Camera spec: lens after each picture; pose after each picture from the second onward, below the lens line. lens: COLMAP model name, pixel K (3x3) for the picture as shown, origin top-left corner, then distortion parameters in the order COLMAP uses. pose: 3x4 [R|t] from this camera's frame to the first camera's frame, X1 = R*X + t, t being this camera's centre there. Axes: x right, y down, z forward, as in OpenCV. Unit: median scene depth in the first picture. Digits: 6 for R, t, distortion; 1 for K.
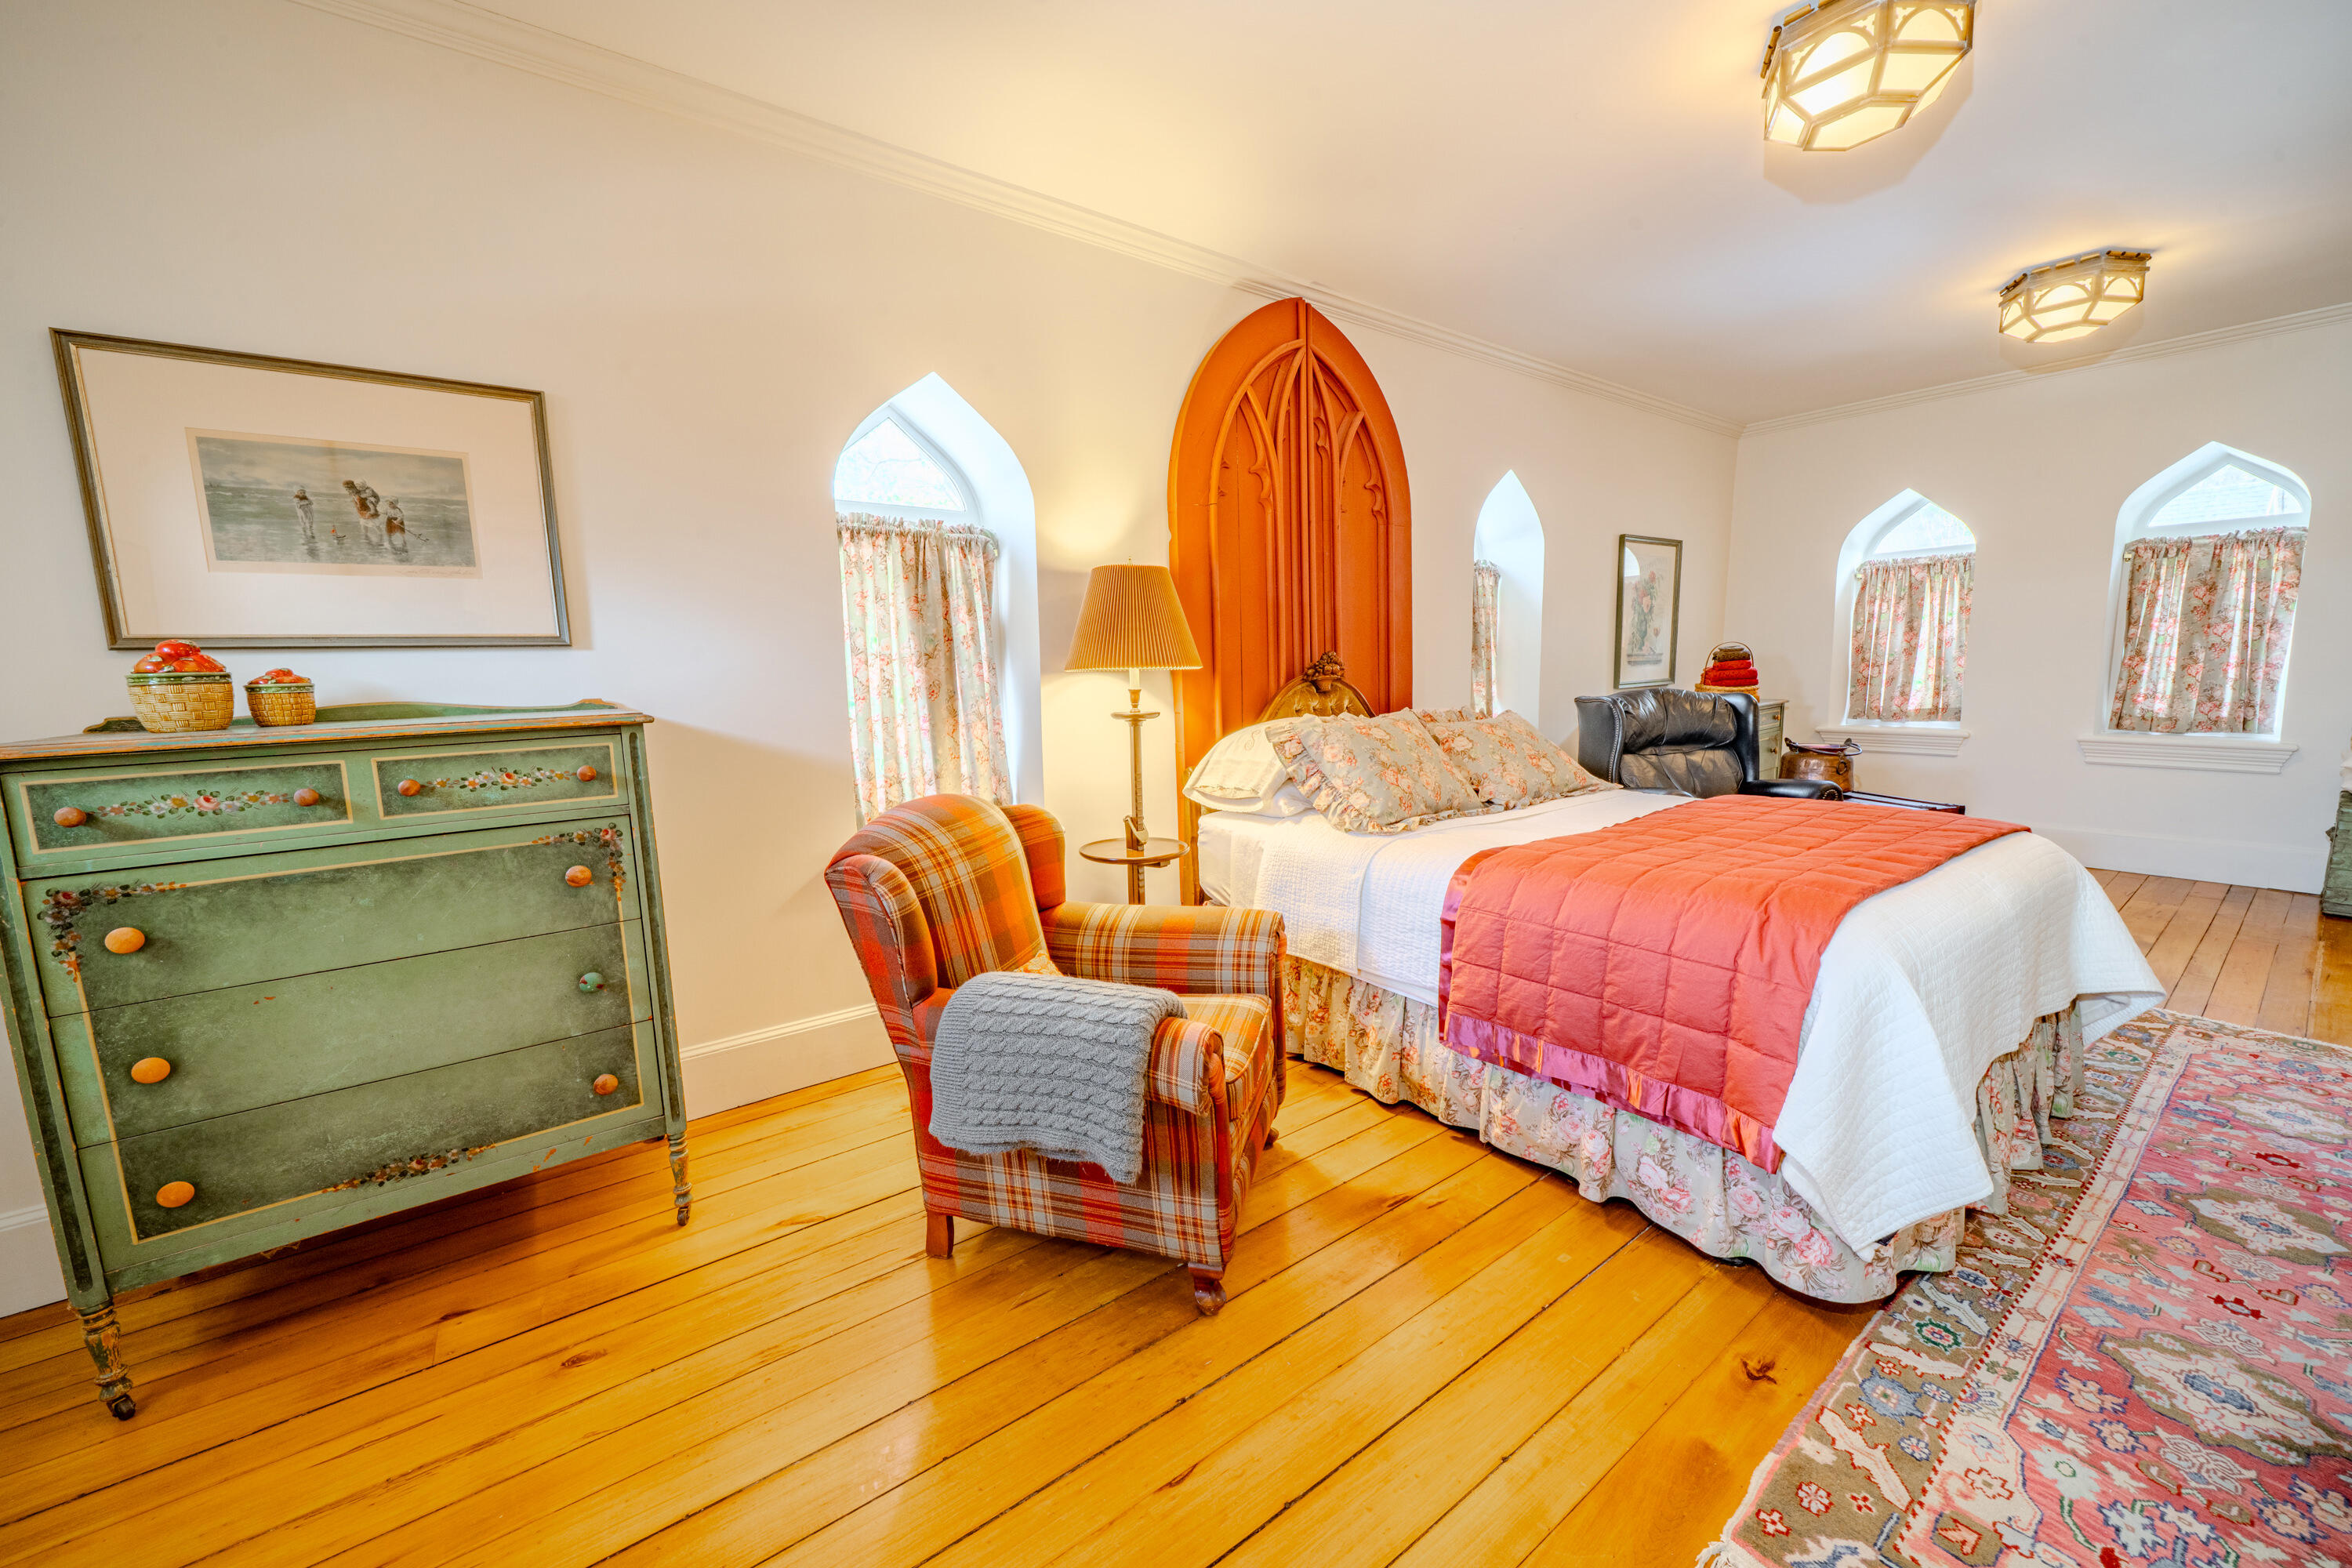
lens RADIAL K [[867.9, 0, 1138.4], [0, 867.9, 775.7], [0, 0, 1]] dist [-0.000286, 0.000128]
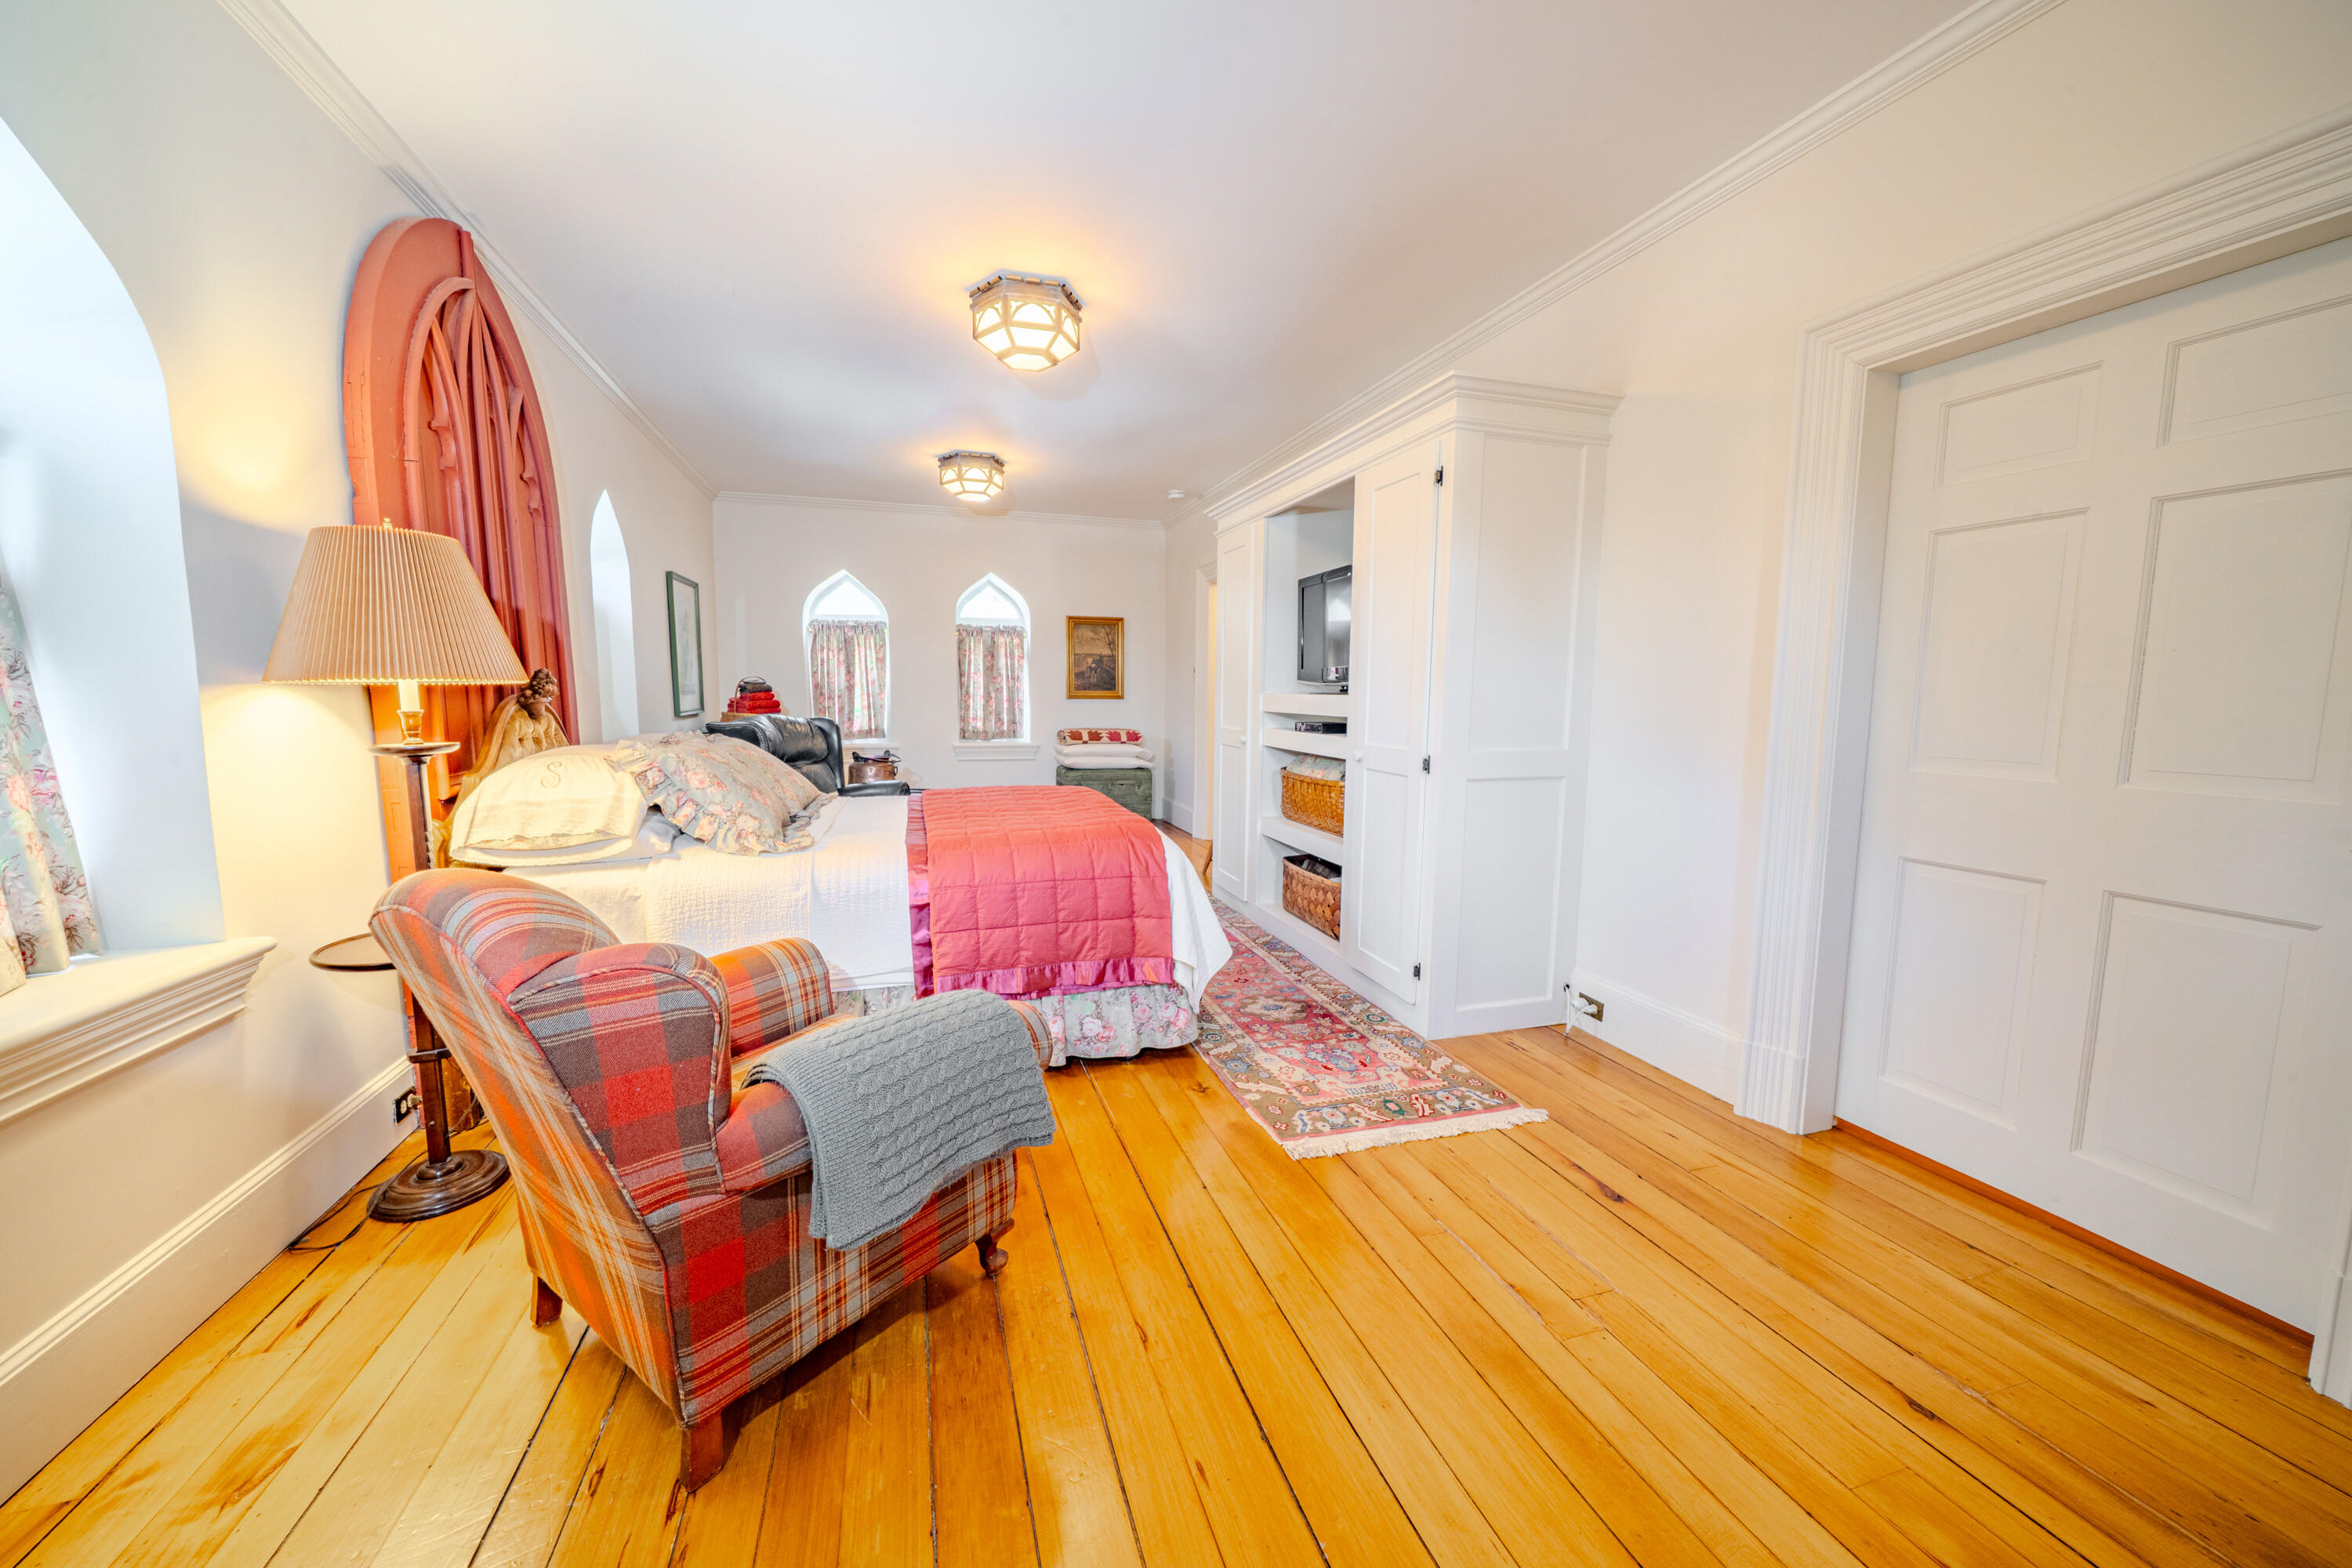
lens RADIAL K [[867.9, 0, 1138.4], [0, 867.9, 775.7], [0, 0, 1]] dist [-0.000286, 0.000128]
pose [[0.335369, -0.068188, 0.939616, -0.490246], [0.104799, 0.993887, 0.034721, -0.012274], [-0.936240, 0.086826, 0.340465, 0.237053]]
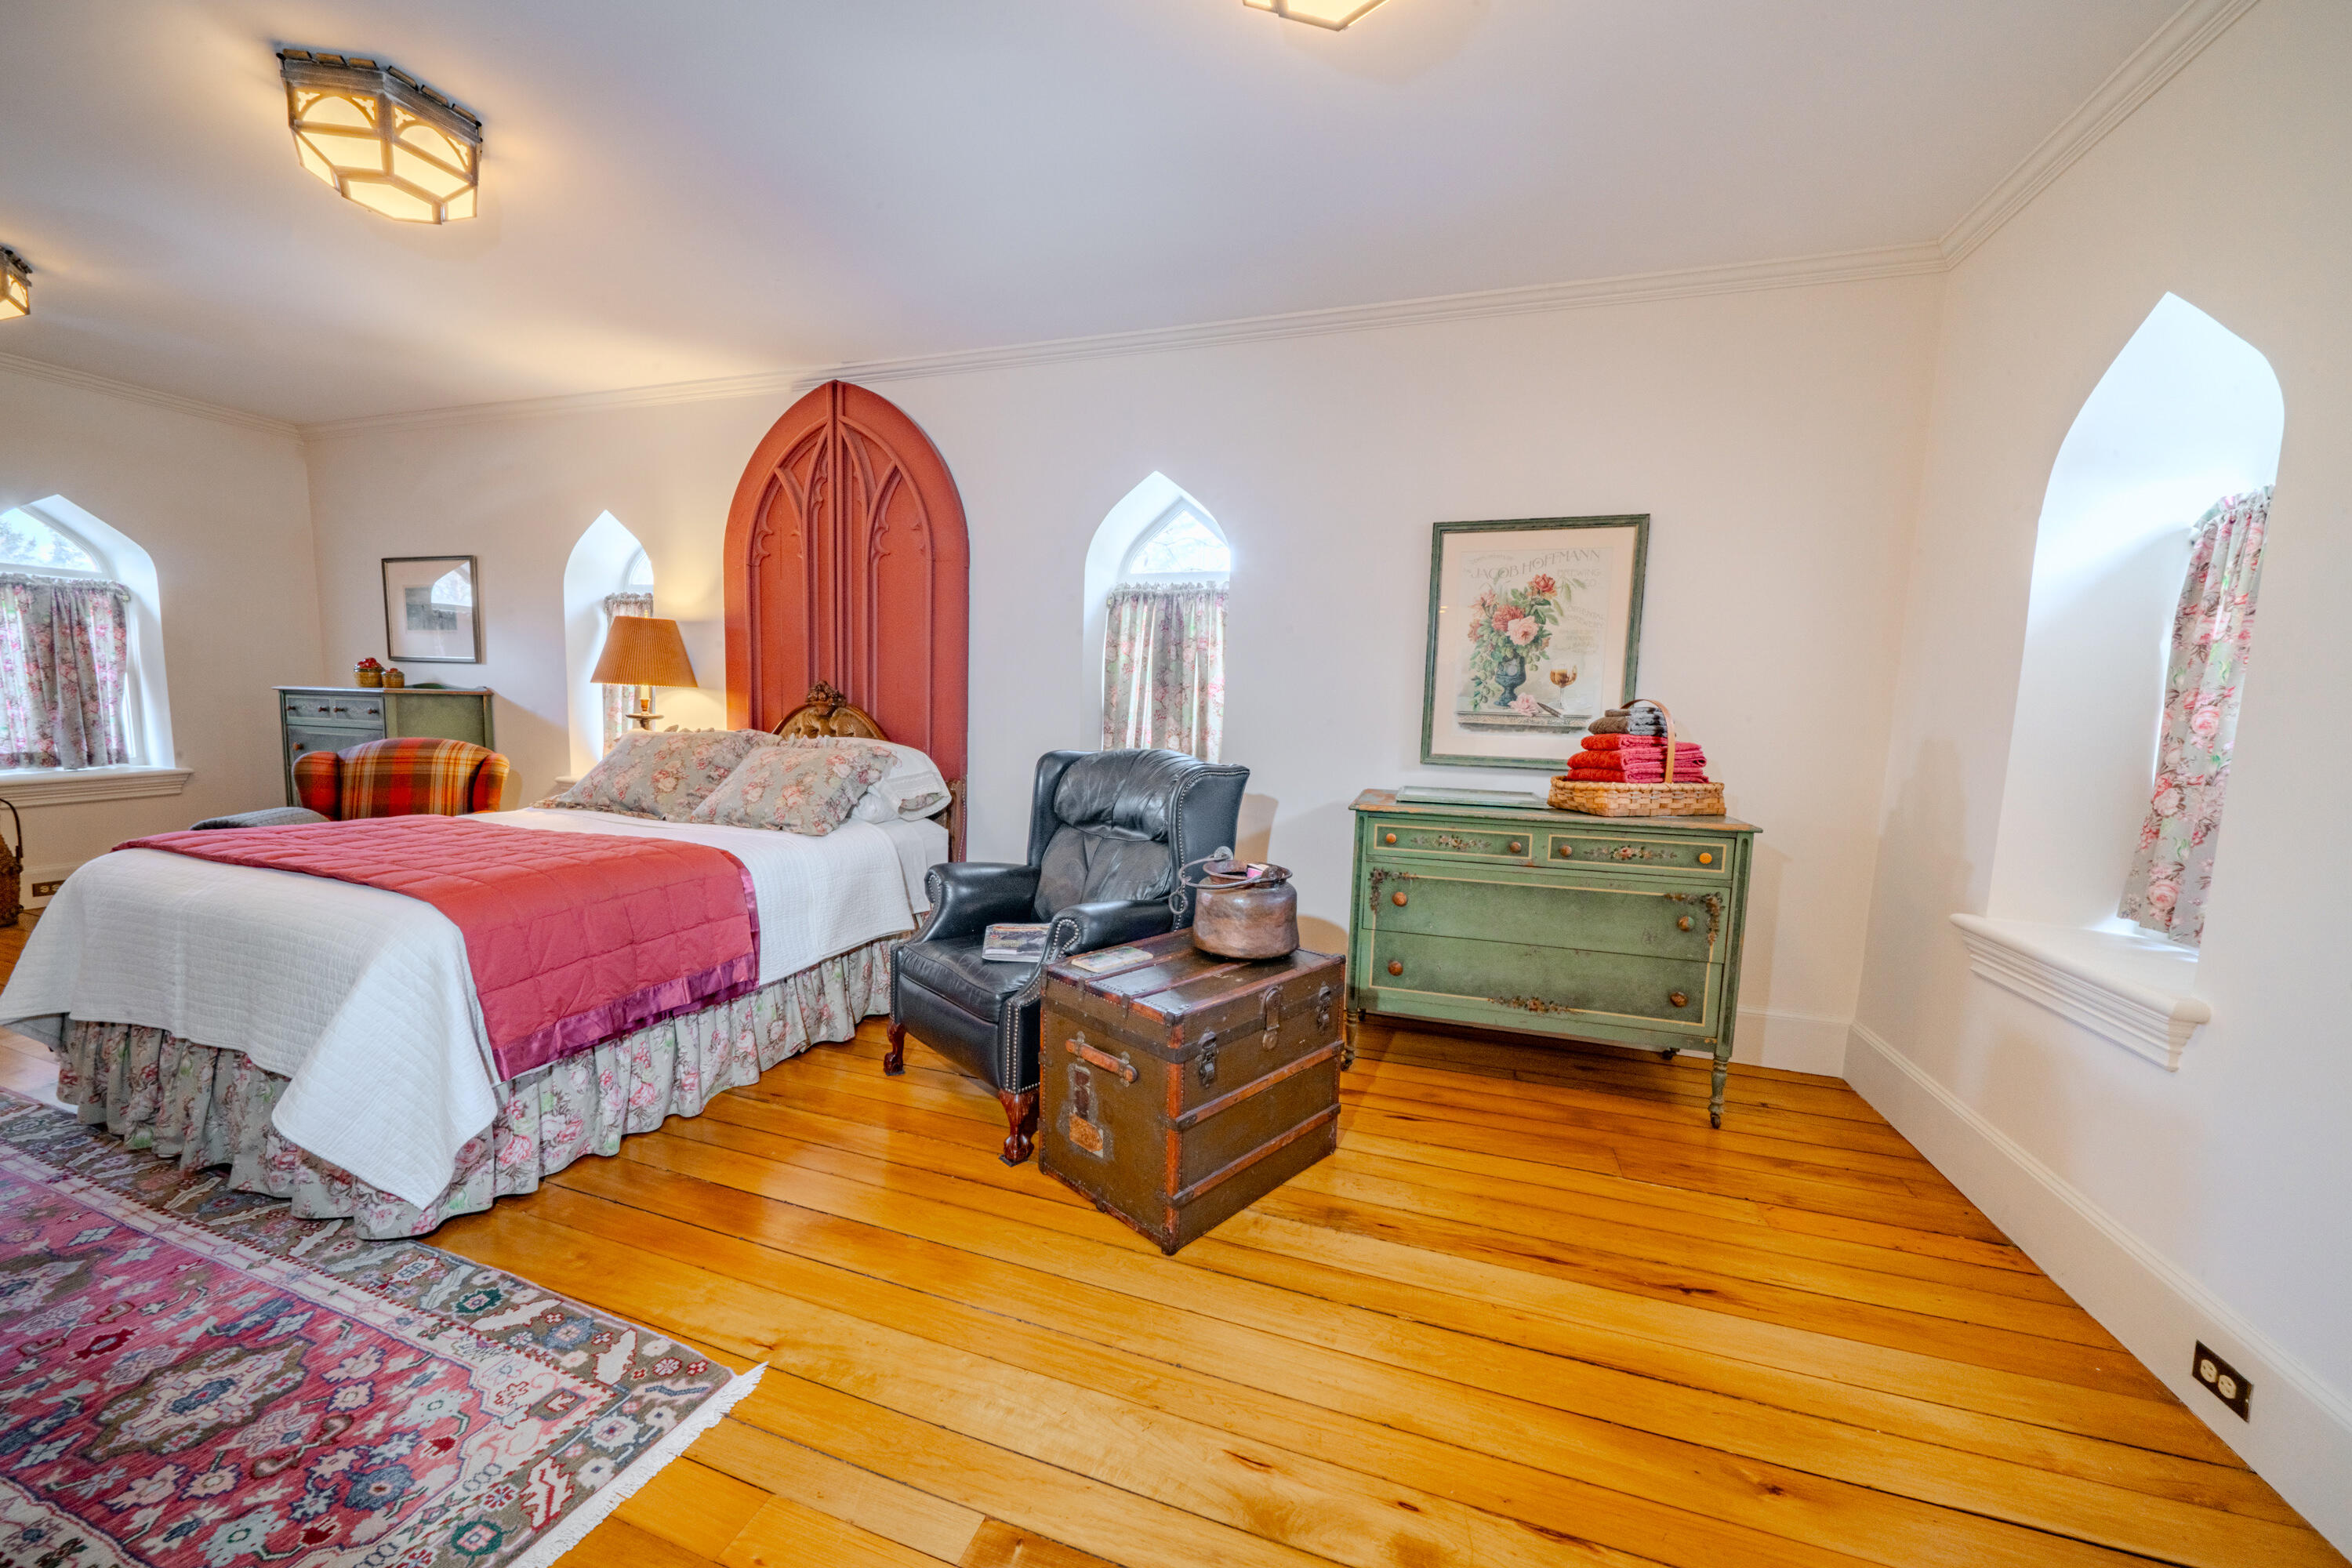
lens RADIAL K [[819.8, 0, 1170.7], [0, 819.8, 789.0], [0, 0, 1]] dist [-0.019163, 0.001890]
pose [[0.603054, 0.118485, -0.788852, 1.851219], [-0.153638, 0.987644, 0.030892, -0.146651], [0.782766, 0.102568, 0.613806, 0.988029]]
